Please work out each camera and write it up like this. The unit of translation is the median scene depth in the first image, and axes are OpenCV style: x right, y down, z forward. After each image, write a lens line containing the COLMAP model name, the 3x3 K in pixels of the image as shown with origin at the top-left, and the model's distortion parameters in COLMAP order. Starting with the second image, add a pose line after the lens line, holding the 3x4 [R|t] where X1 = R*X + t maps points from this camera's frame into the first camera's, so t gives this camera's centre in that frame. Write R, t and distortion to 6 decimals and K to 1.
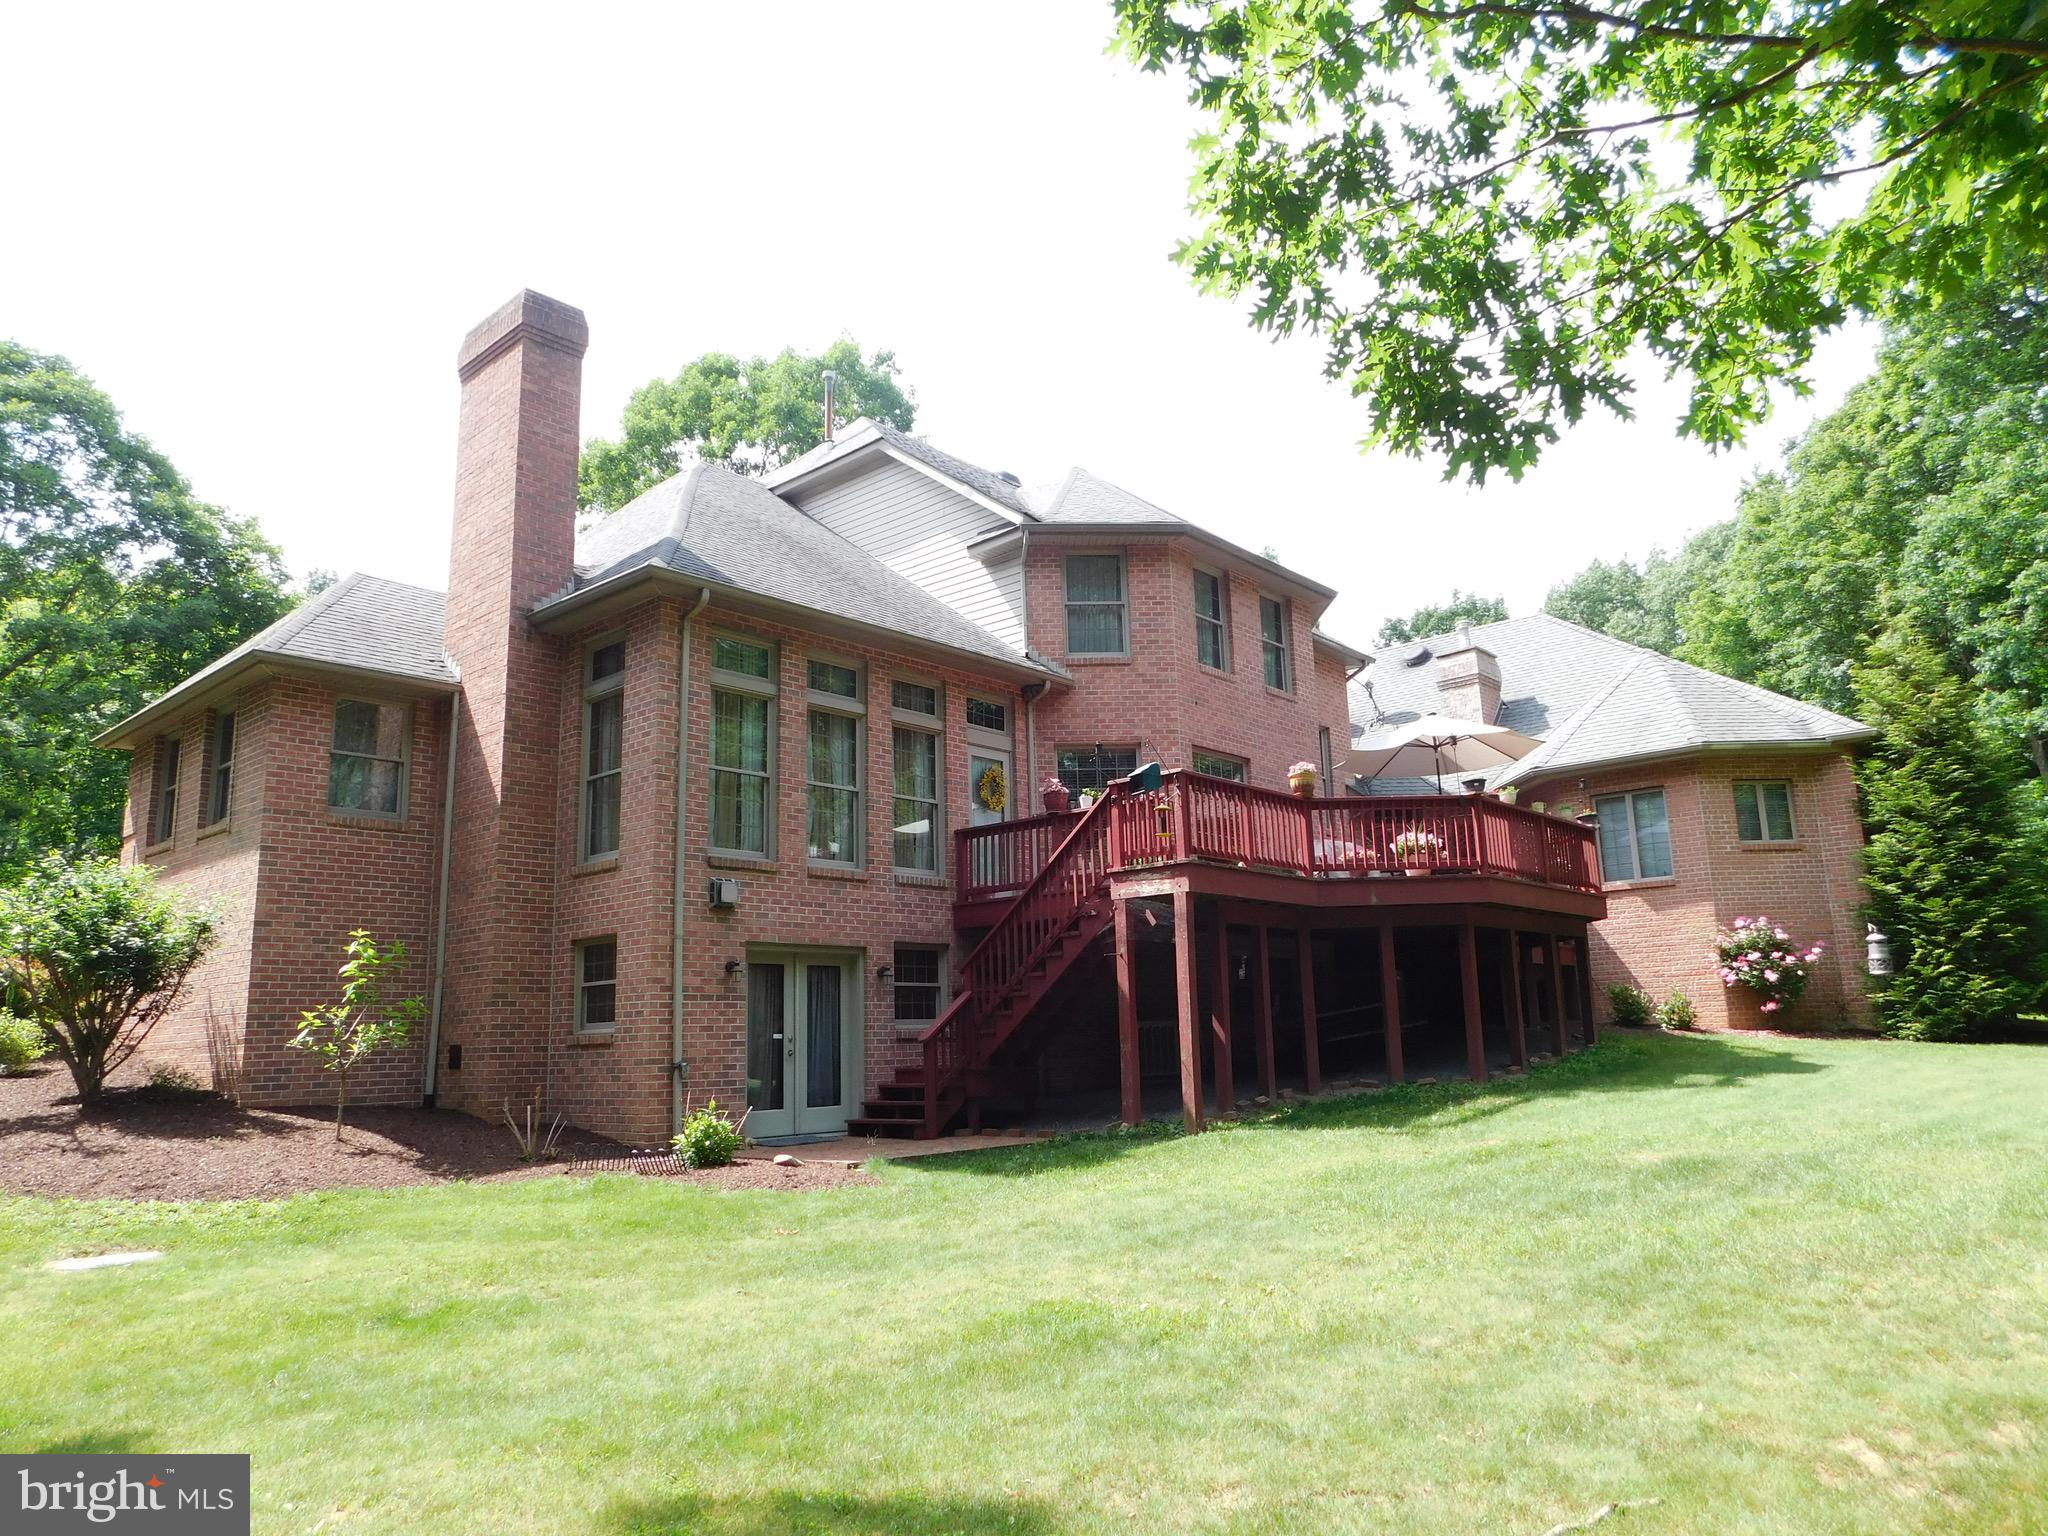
lens RADIAL K [[1359.6, 0, 1019.4], [0, 1359.6, 767.1], [0, 0, 1]] dist [-0.051376, 0.037031]
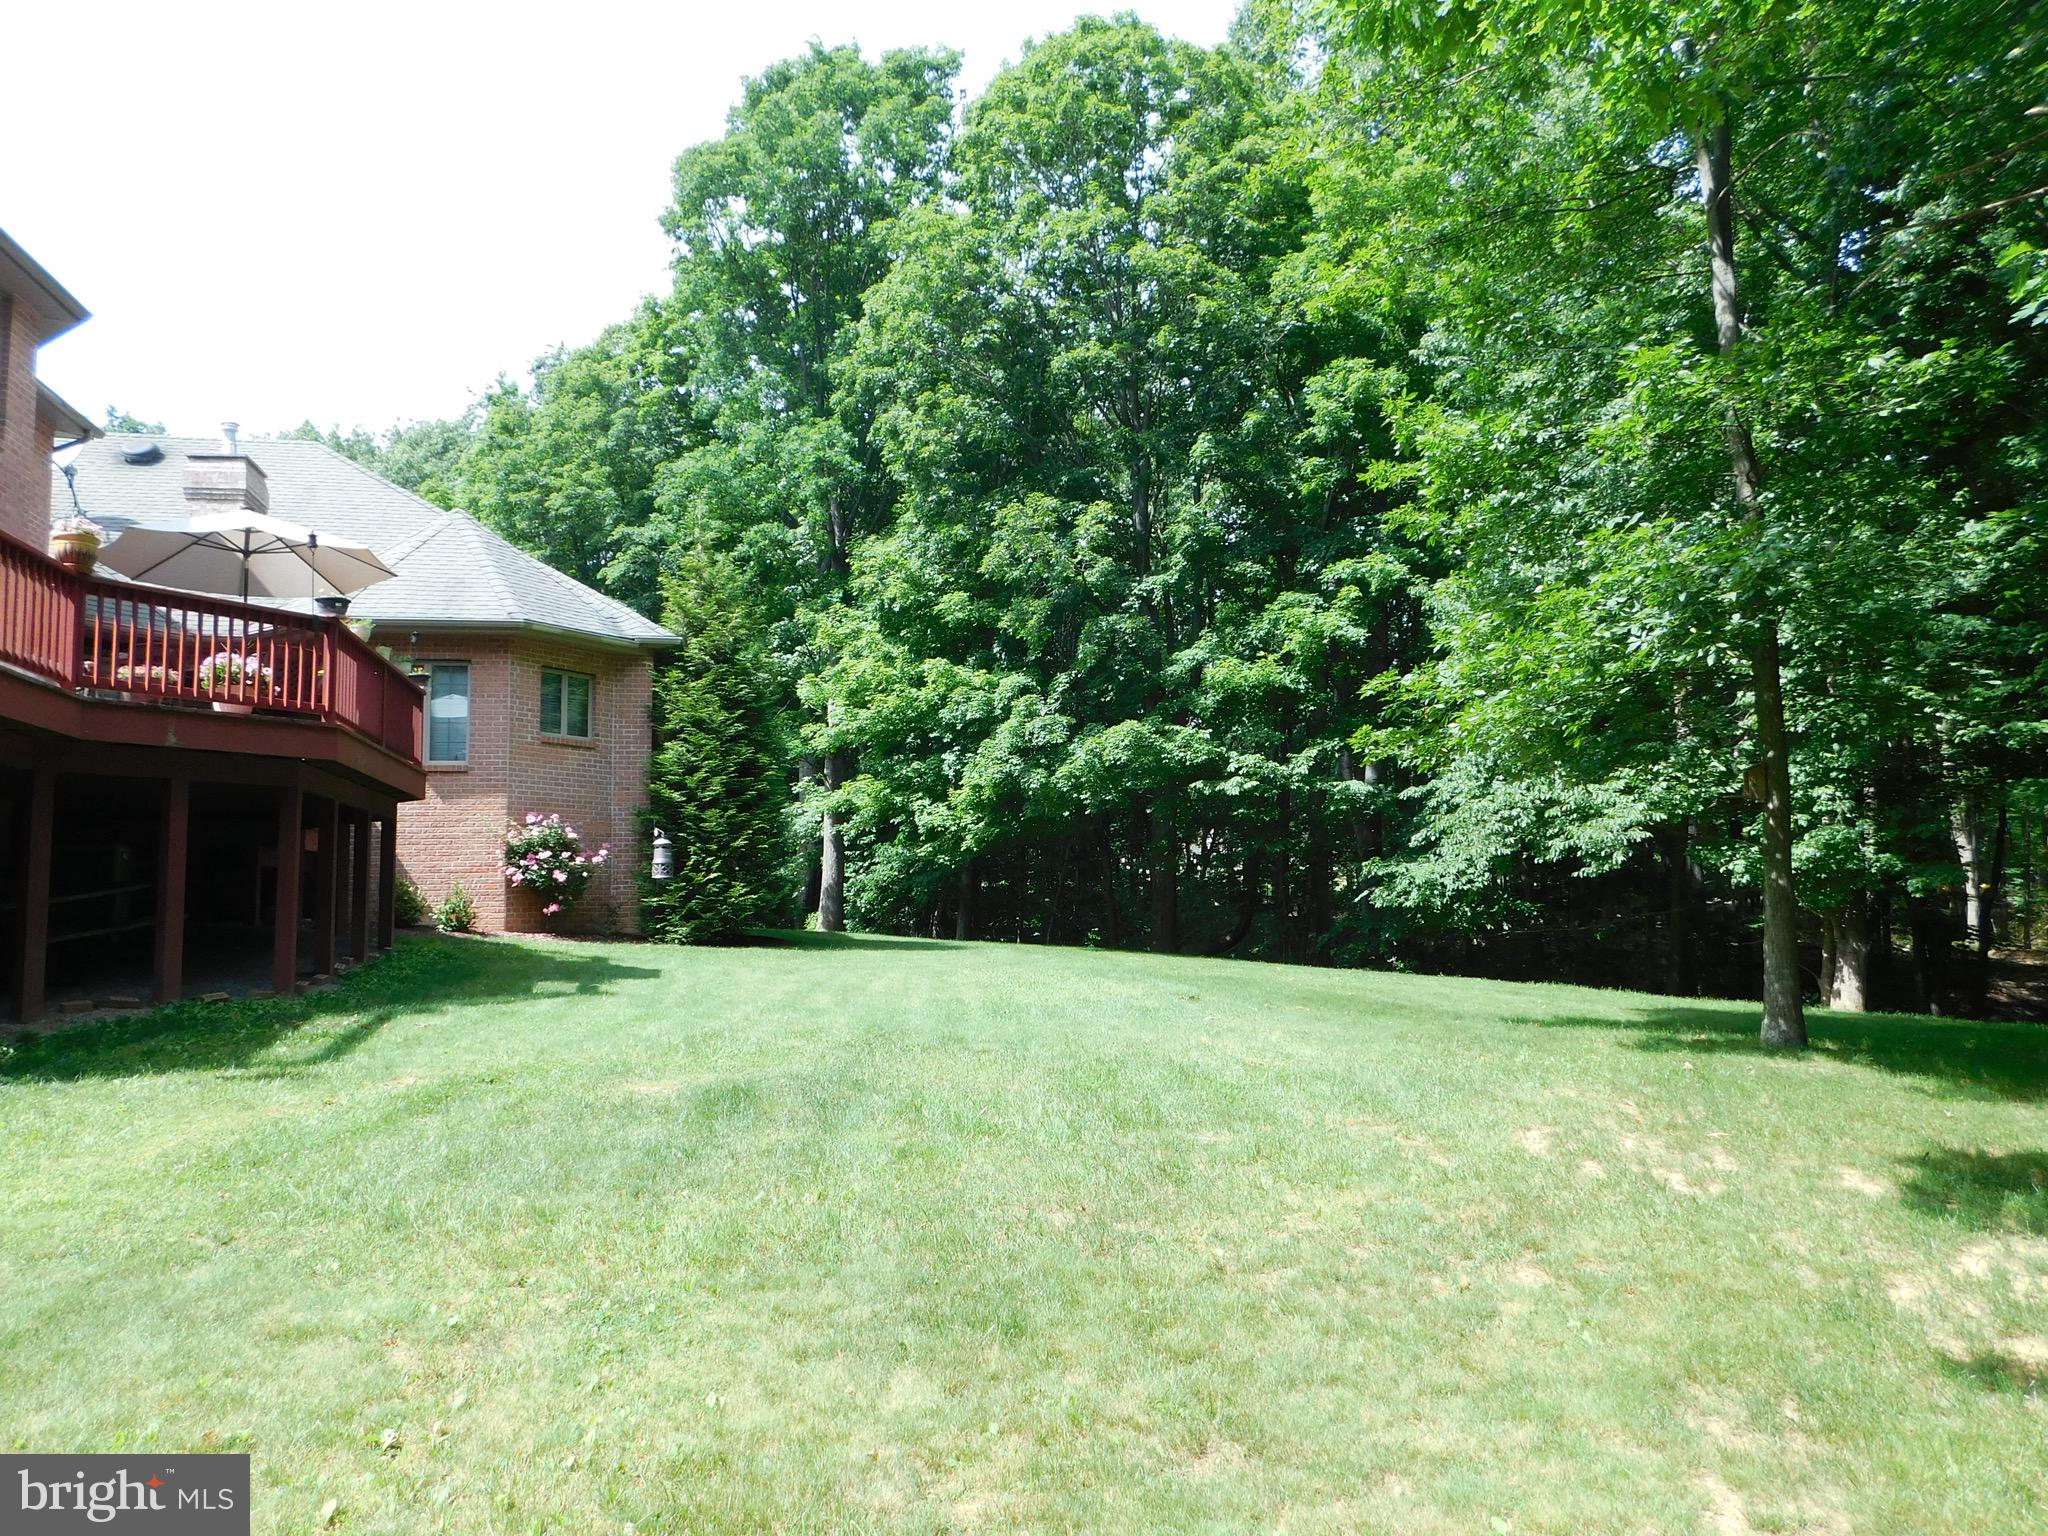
lens RADIAL K [[1359.6, 0, 1027.9], [0, 1359.6, 784.0], [0, 0, 1]] dist [-0.051376, 0.037031]
pose [[0.575736, 0.090067, 0.812660, -0.029446], [-0.155299, 0.987867, 0.000538, 0.039183], [-0.802752, -0.126515, 0.582738, 0.185993]]
